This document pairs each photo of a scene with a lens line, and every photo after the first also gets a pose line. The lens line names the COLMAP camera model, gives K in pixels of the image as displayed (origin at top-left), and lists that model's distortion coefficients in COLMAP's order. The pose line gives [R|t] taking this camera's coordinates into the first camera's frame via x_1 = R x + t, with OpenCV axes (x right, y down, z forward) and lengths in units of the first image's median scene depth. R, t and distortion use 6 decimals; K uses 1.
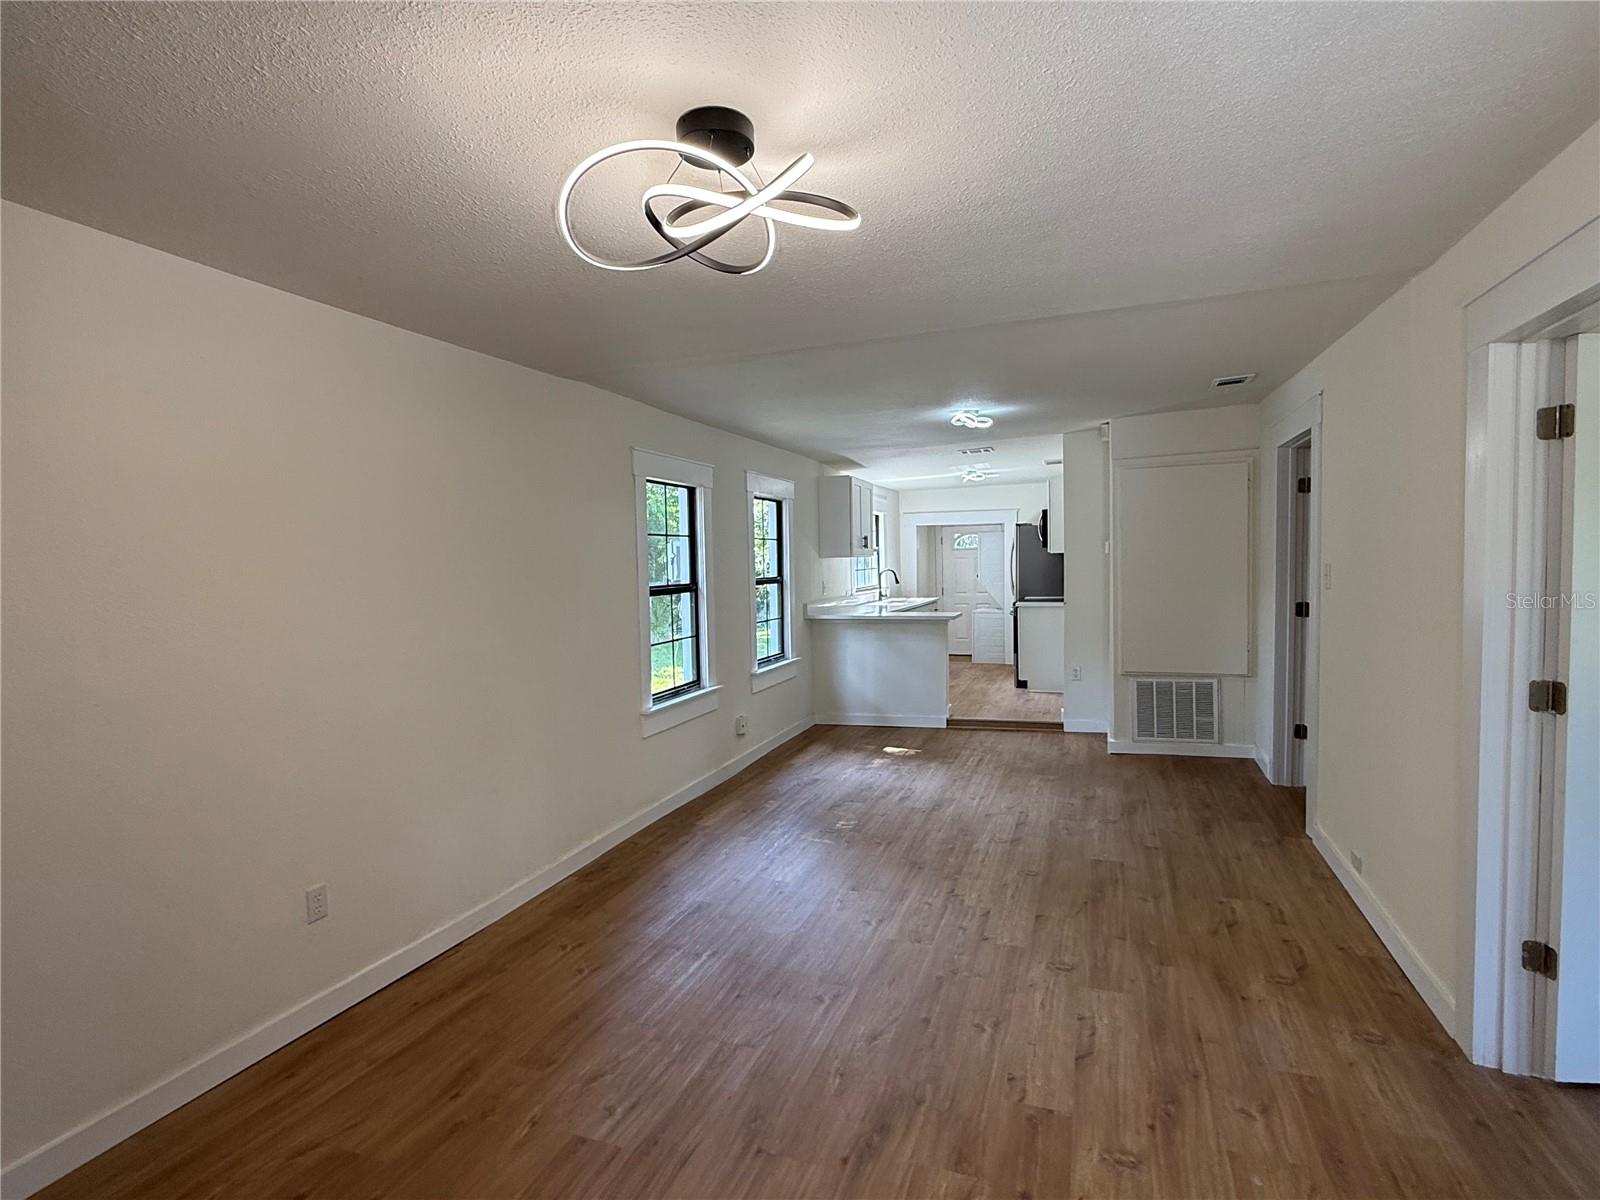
lens RADIAL K [[791.5, 0, 800.0], [0, 791.5, 600.0], [0, 0, 1]] dist [0.001685, -0.001000]
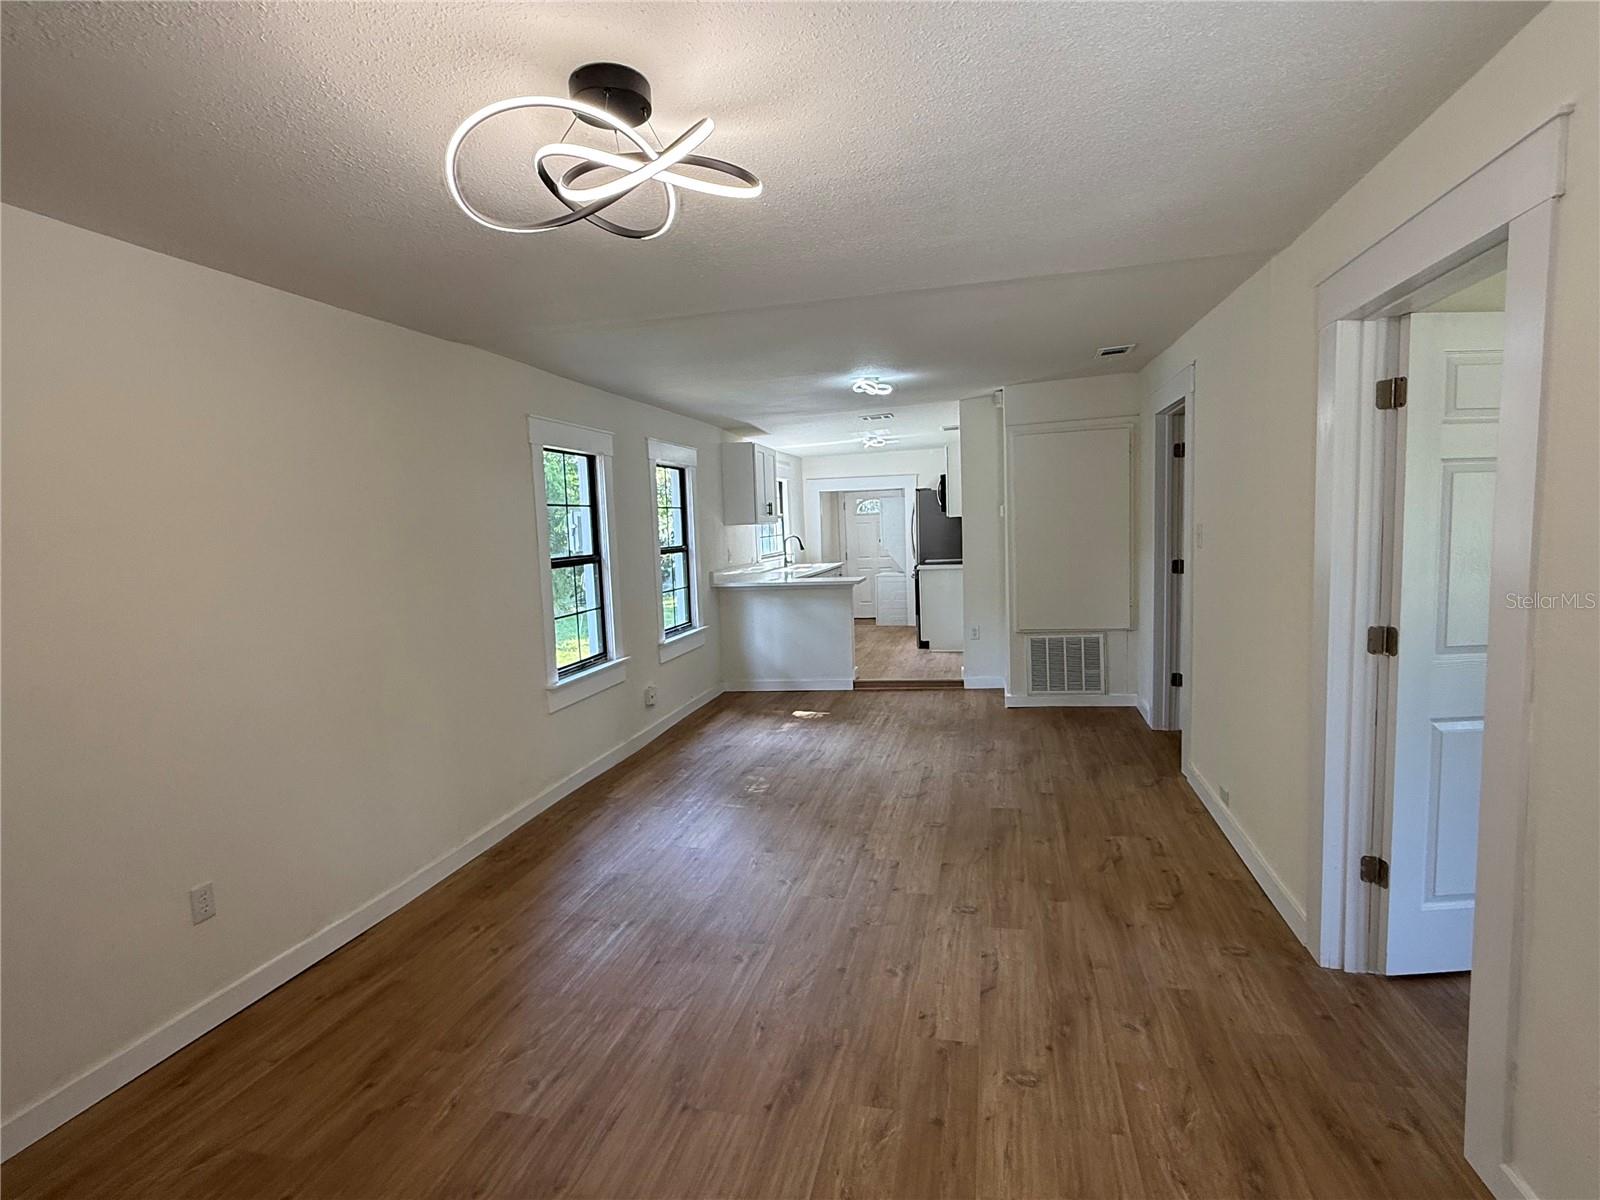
lens RADIAL K [[791.5, 0, 800.0], [0, 791.5, 600.0], [0, 0, 1]] dist [0.001685, -0.001000]
pose [[0.992482, -0.028501, 0.119029, -0.003353], [0.023463, 0.998777, 0.043509, -0.001548], [-0.120124, -0.040389, 0.991937, -0.005274]]
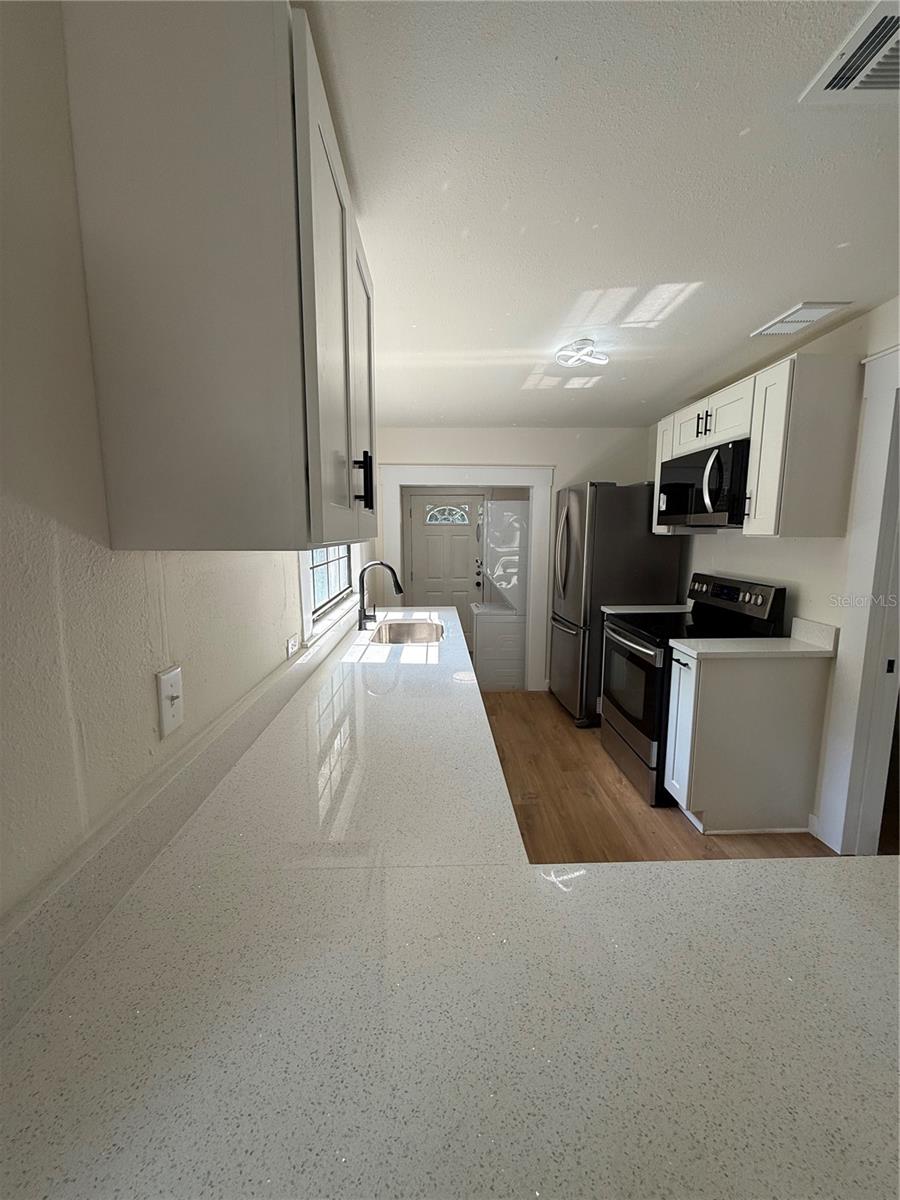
lens RADIAL K [[479.2, 0, 450.0], [0, 479.2, 600.0], [0, 0, 1]] dist [-0.001635, 0.000084]
pose [[0.925465, -0.035341, 0.377181, 0.092007], [0.001453, 0.995963, 0.089754, -0.091879], [-0.378830, -0.082516, 0.921780, 1.571894]]
